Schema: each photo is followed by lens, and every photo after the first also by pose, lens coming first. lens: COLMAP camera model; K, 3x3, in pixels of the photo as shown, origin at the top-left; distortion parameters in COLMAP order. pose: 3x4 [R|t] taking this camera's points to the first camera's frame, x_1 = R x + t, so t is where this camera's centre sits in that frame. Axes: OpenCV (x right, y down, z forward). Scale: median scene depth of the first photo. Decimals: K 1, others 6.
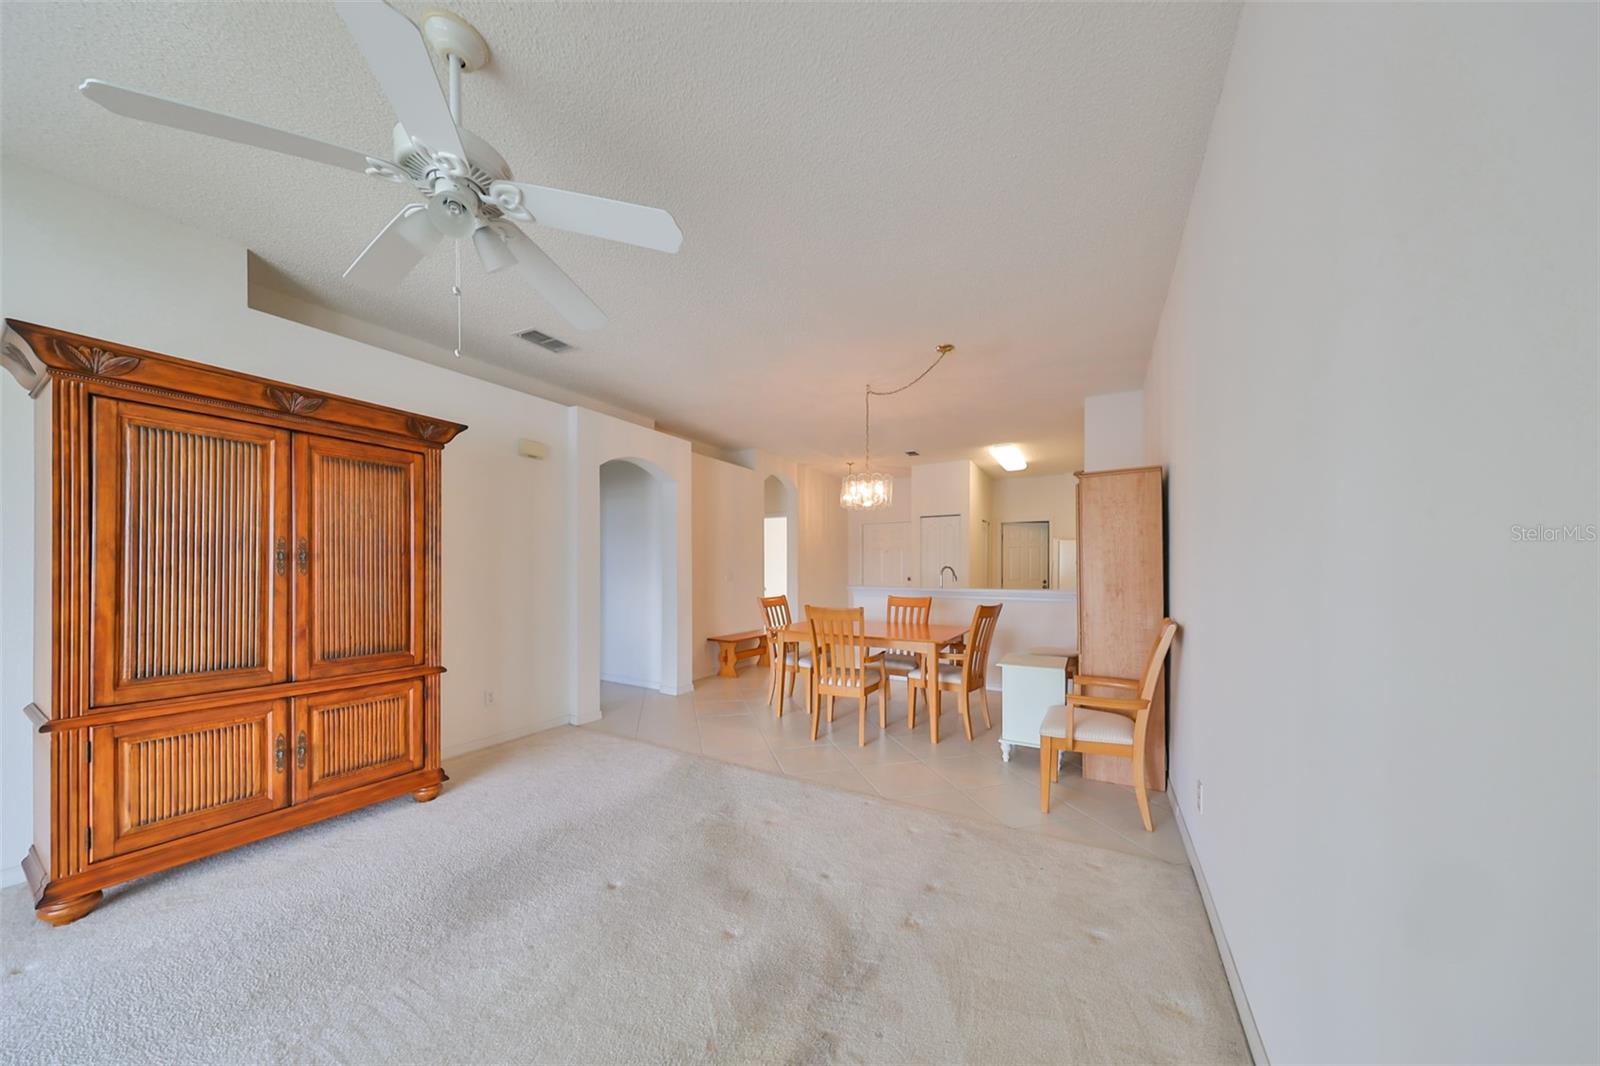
lens RADIAL K [[493.6, 0, 836.6], [0, 493.6, 568.7], [0, 0, 1]] dist [0.001181, 0.000078]
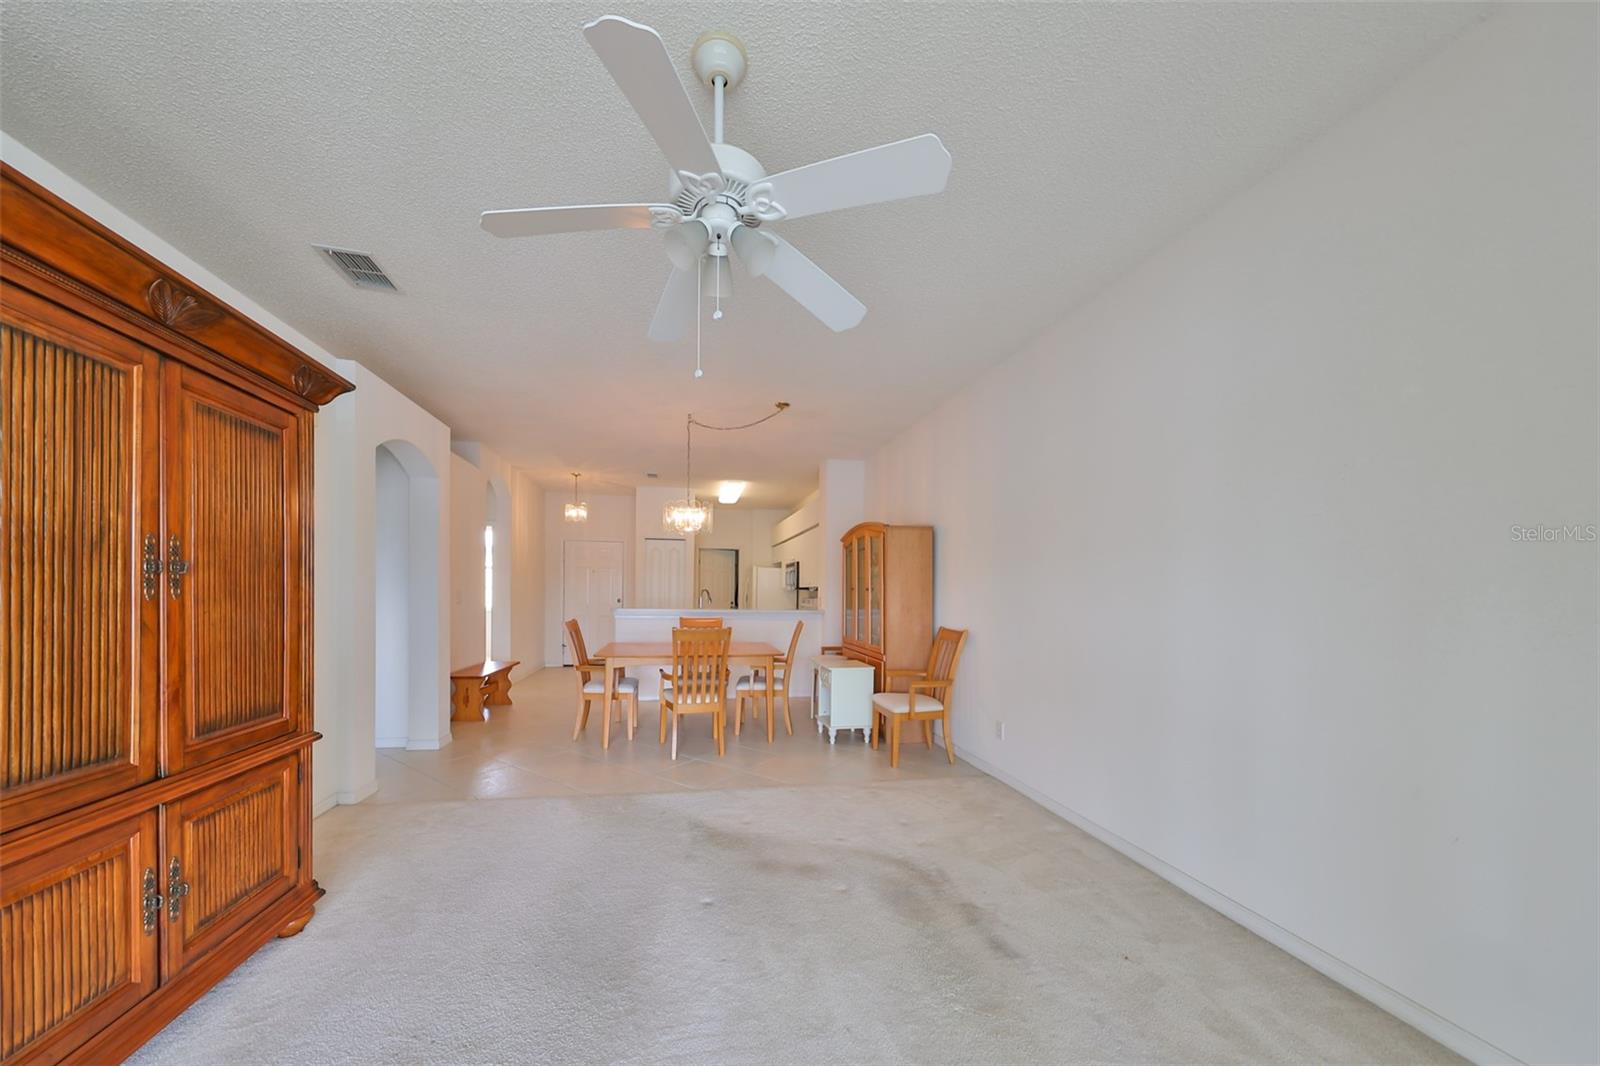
lens RADIAL K [[508.8, 0, 773.1], [0, 508.8, 595.4], [0, 0, 1]] dist [-0.000706, -0.000134]
pose [[0.797746, 0.005851, 0.602965, -0.857598], [-0.013637, 0.999872, 0.008340, -0.006066], [-0.602840, -0.014876, 0.797724, 0.071441]]
